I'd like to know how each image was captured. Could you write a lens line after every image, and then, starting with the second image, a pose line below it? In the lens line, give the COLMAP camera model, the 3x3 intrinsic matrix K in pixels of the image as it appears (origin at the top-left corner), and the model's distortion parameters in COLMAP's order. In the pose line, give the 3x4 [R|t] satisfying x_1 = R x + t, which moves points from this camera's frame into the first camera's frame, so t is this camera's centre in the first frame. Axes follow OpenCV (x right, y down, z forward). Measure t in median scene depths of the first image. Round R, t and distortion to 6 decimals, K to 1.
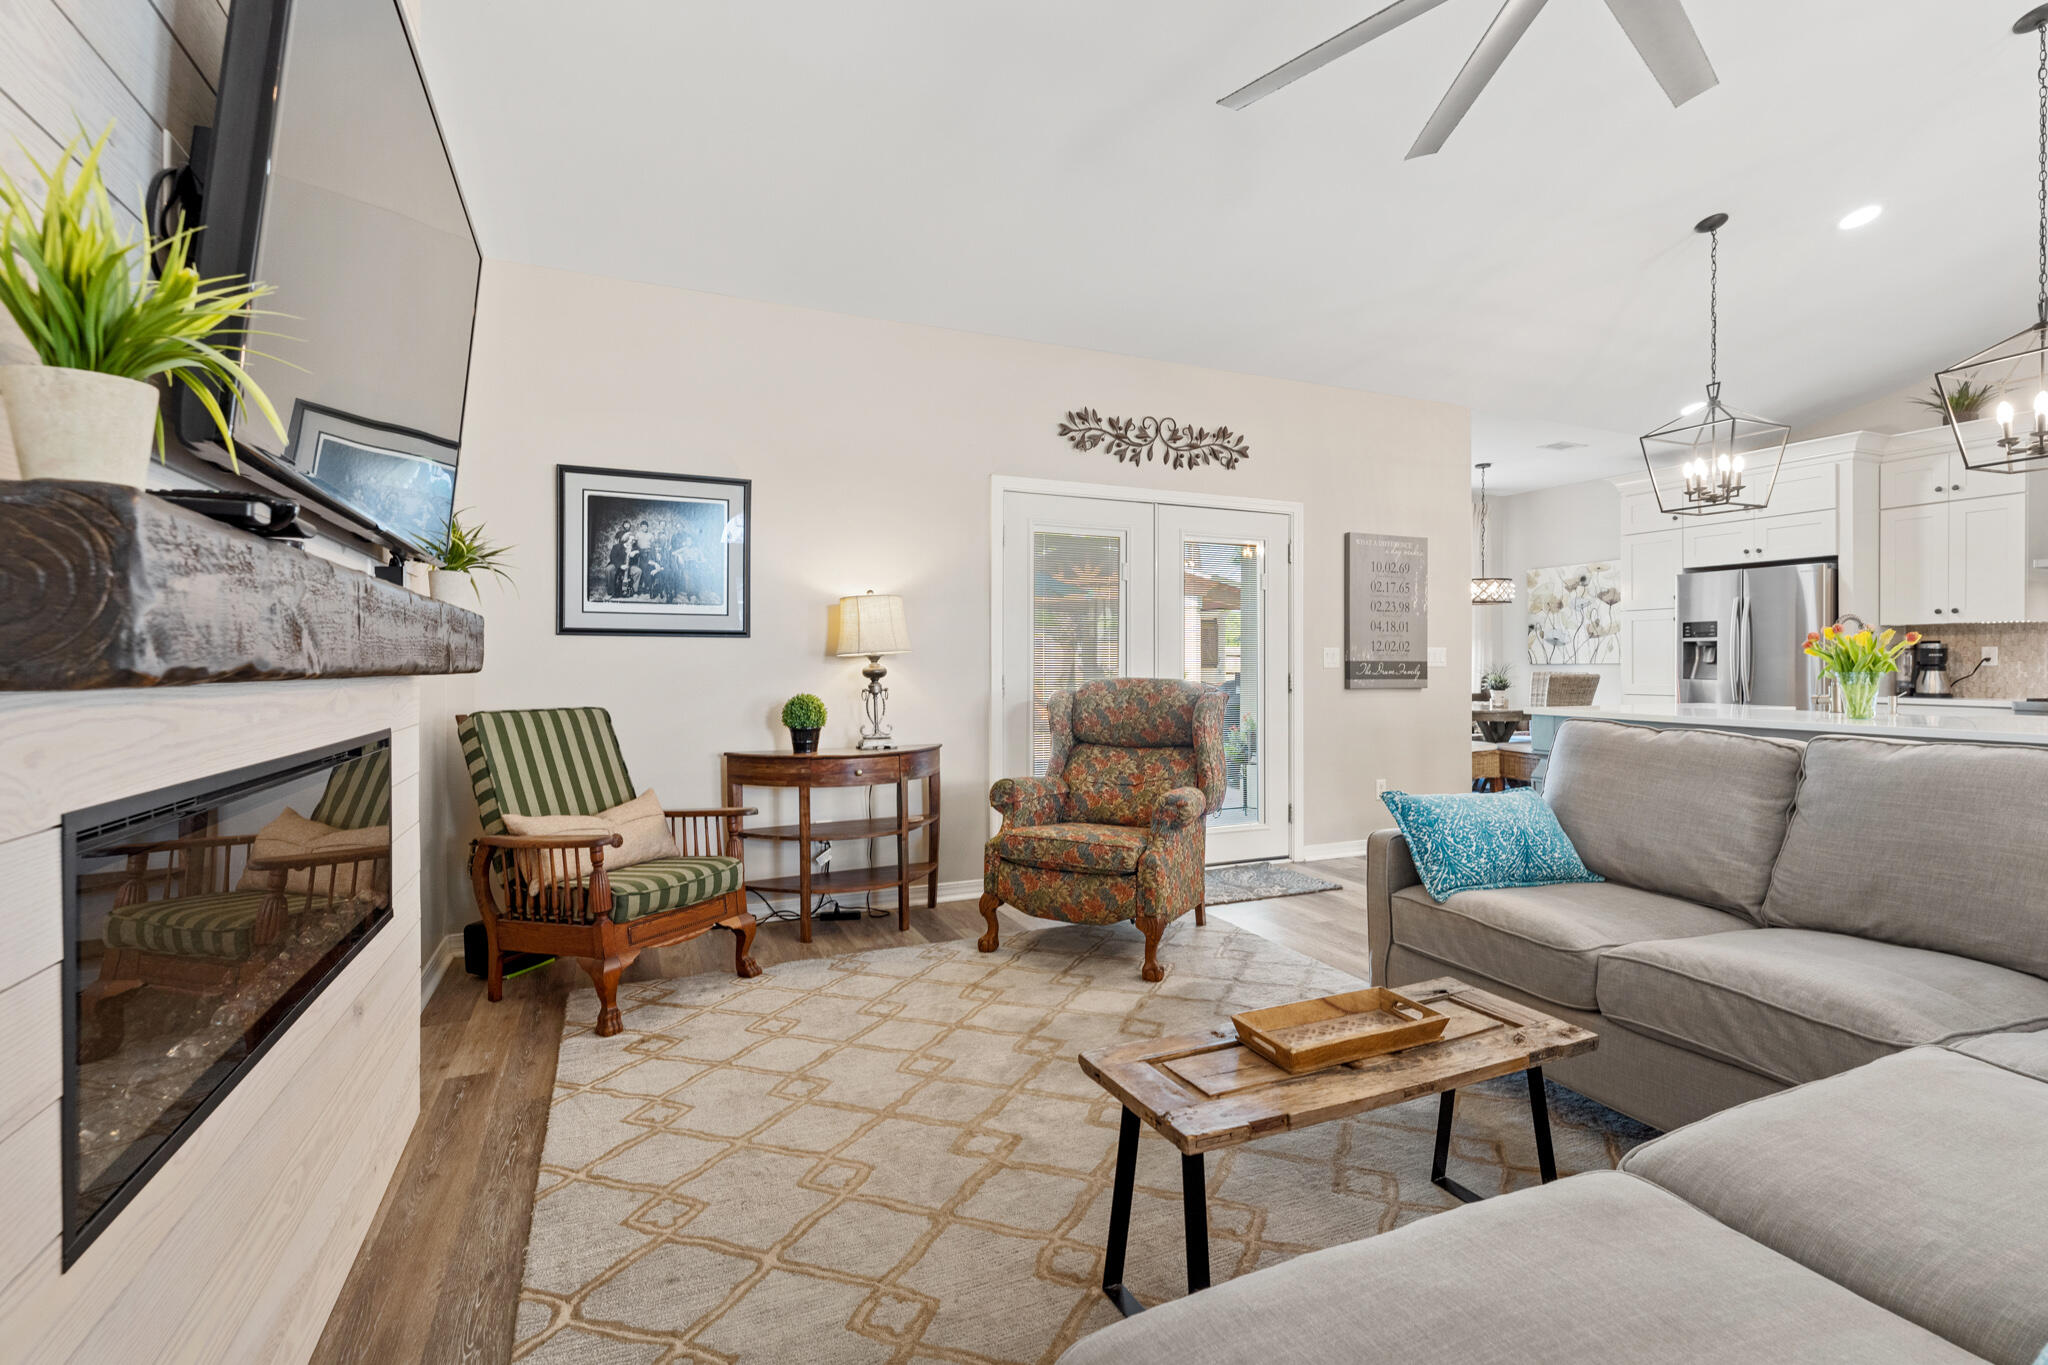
lens RADIAL K [[916.0, 0, 1013.4], [0, 916.0, 663.9], [0, 0, 1]] dist [-0.000980, 0.000201]
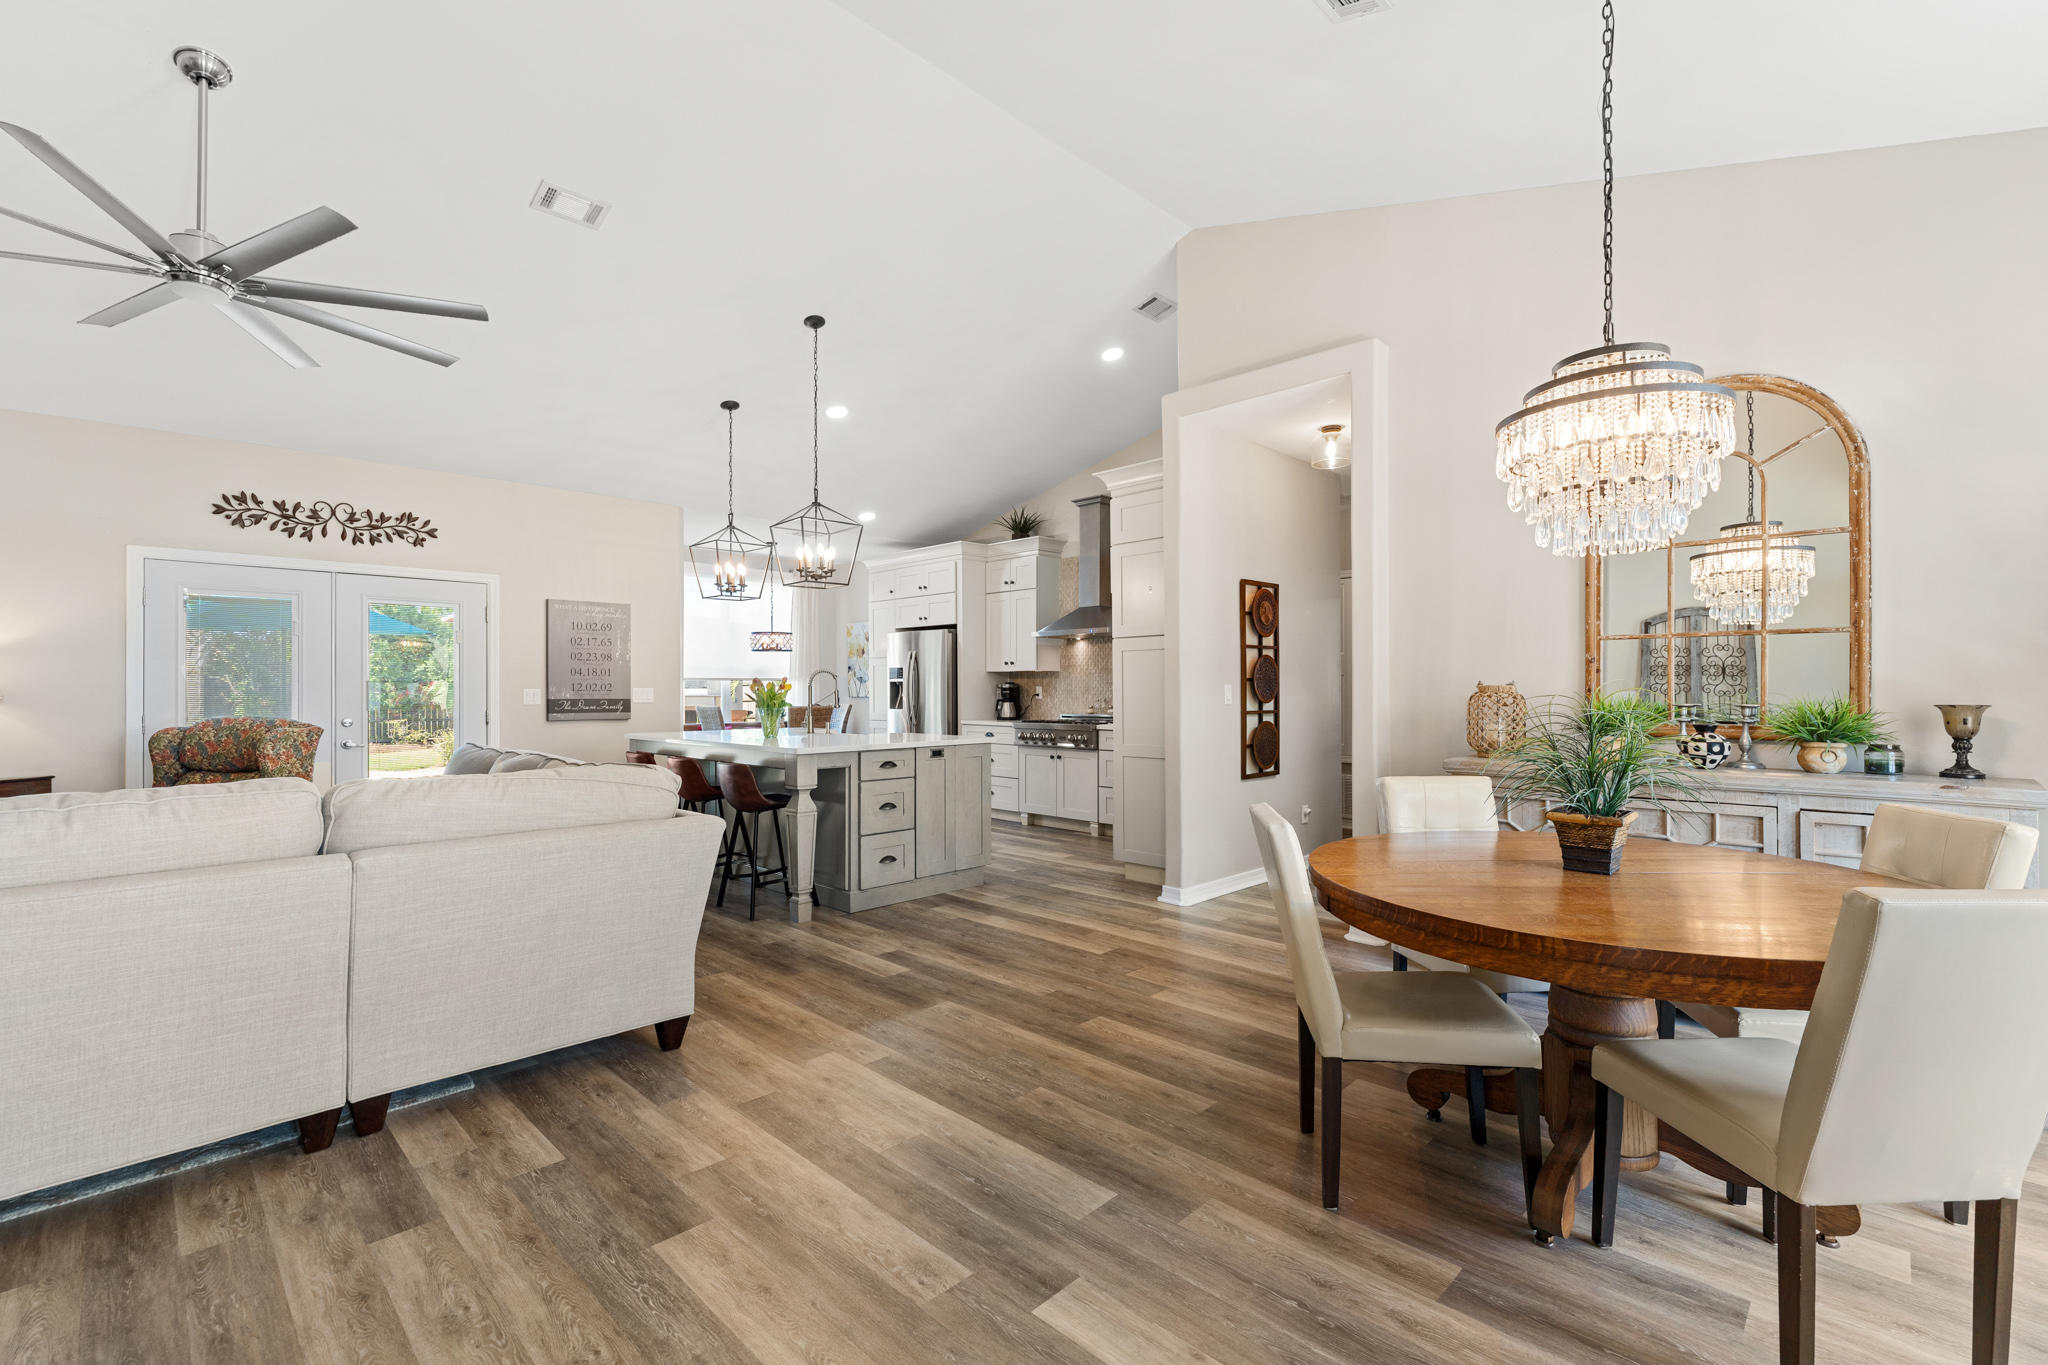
lens RADIAL K [[892.2, 0, 1018.7], [0, 892.2, 687.6], [0, 0, 1]] dist [-0.003274, -0.000581]
pose [[0.927652, -0.002107, 0.373441, 0.543927], [0.003556, 0.999989, -0.003191, -0.013829], [-0.373430, 0.004288, 0.927649, -0.429698]]
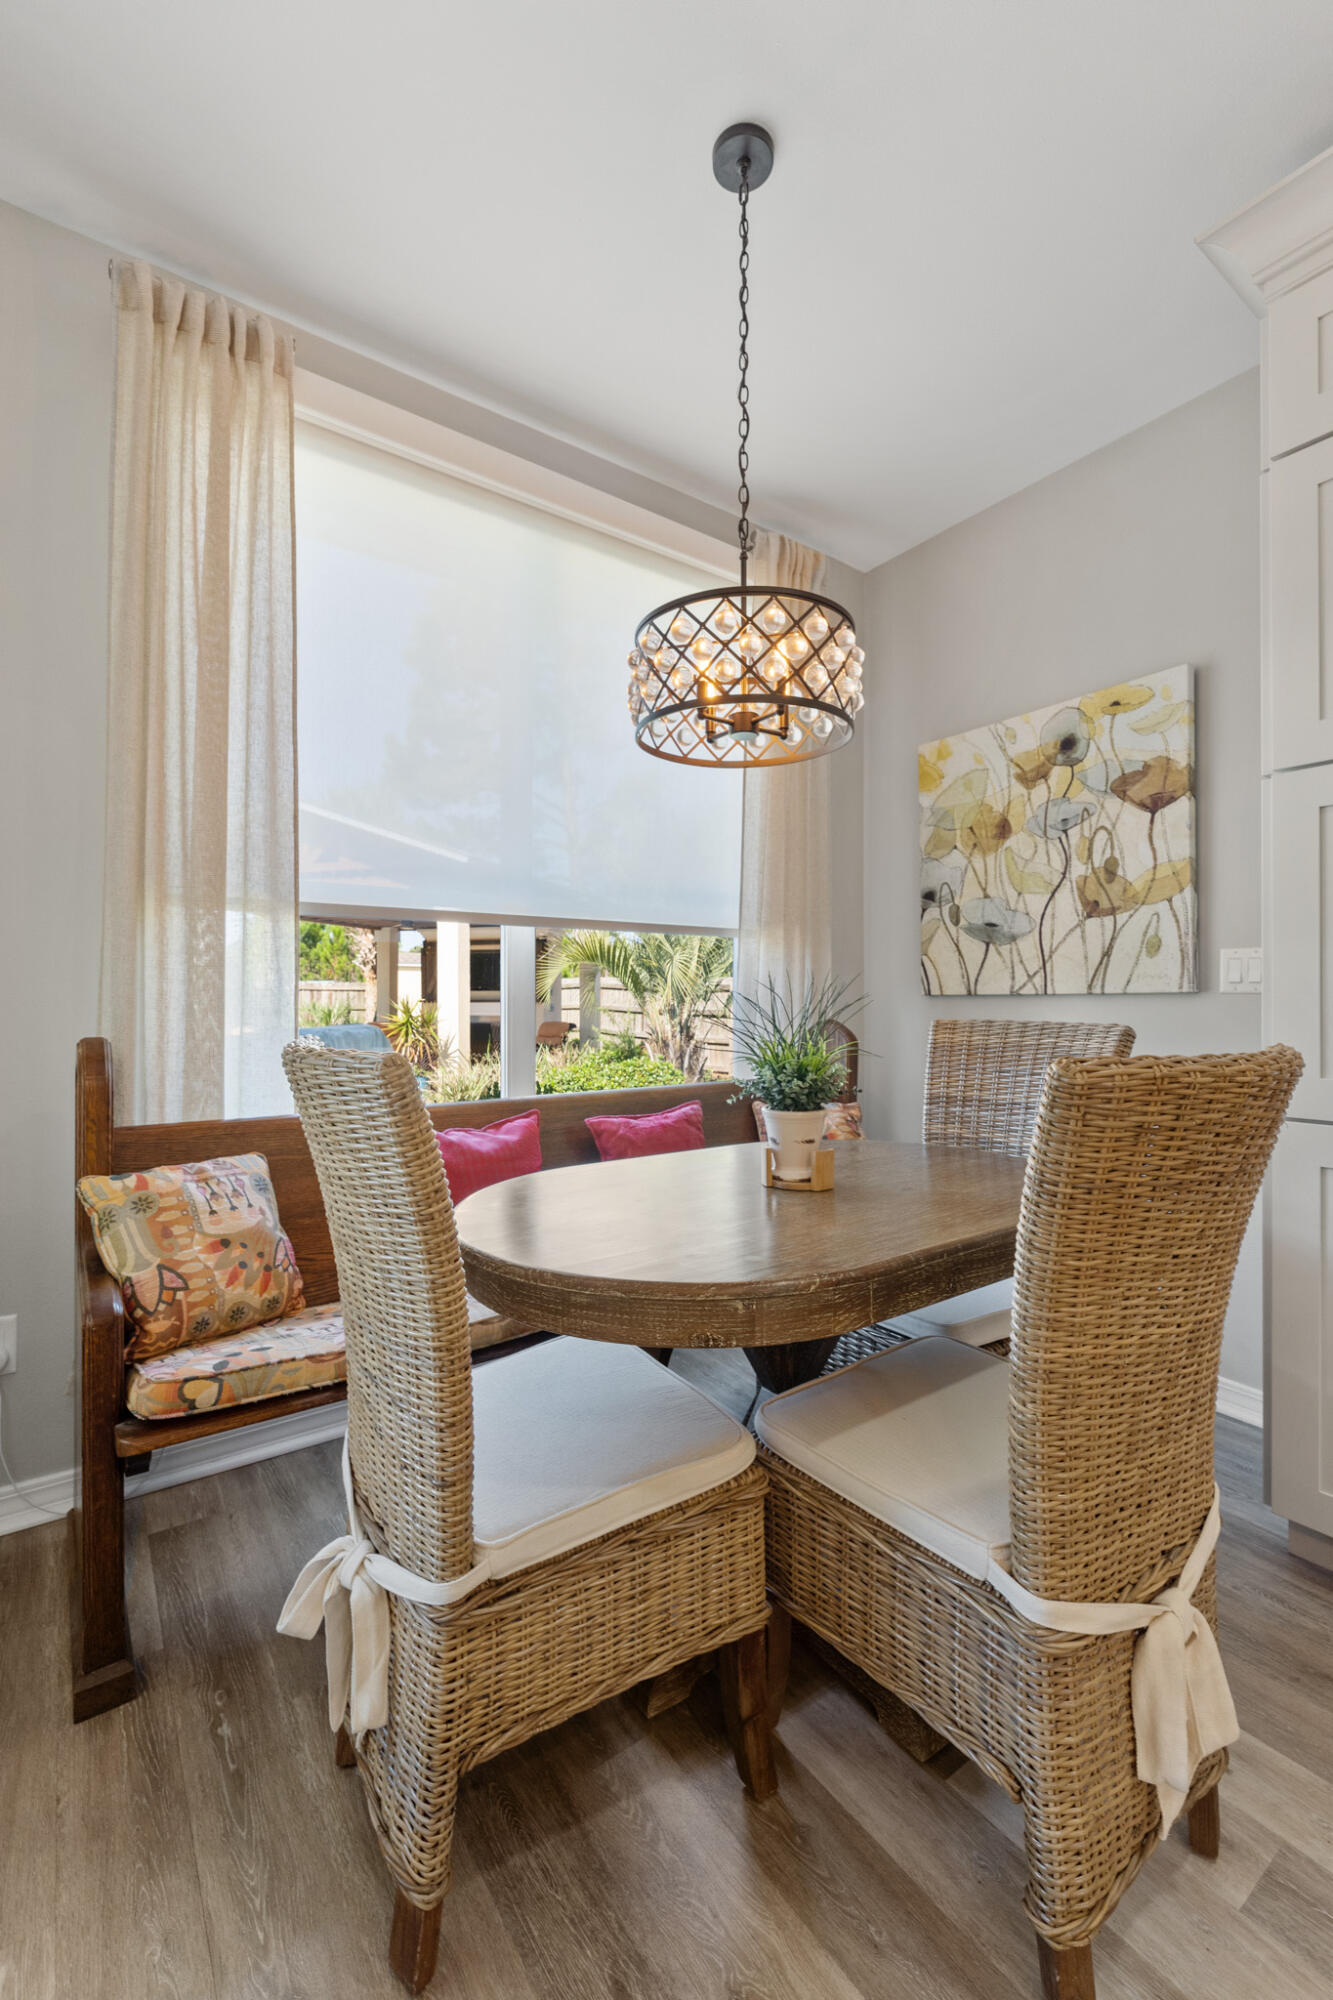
lens RADIAL K [[840.7, 0, 666.5], [0, 840.7, 1000.0], [0, 0, 1]] dist [-0.005722, -0.000390]
pose [[0.977533, 0.001125, 0.210779, 0.664326], [-0.001206, 0.999999, 0.000256, 0.003526], [-0.210778, -0.000504, 0.977534, 1.174725]]
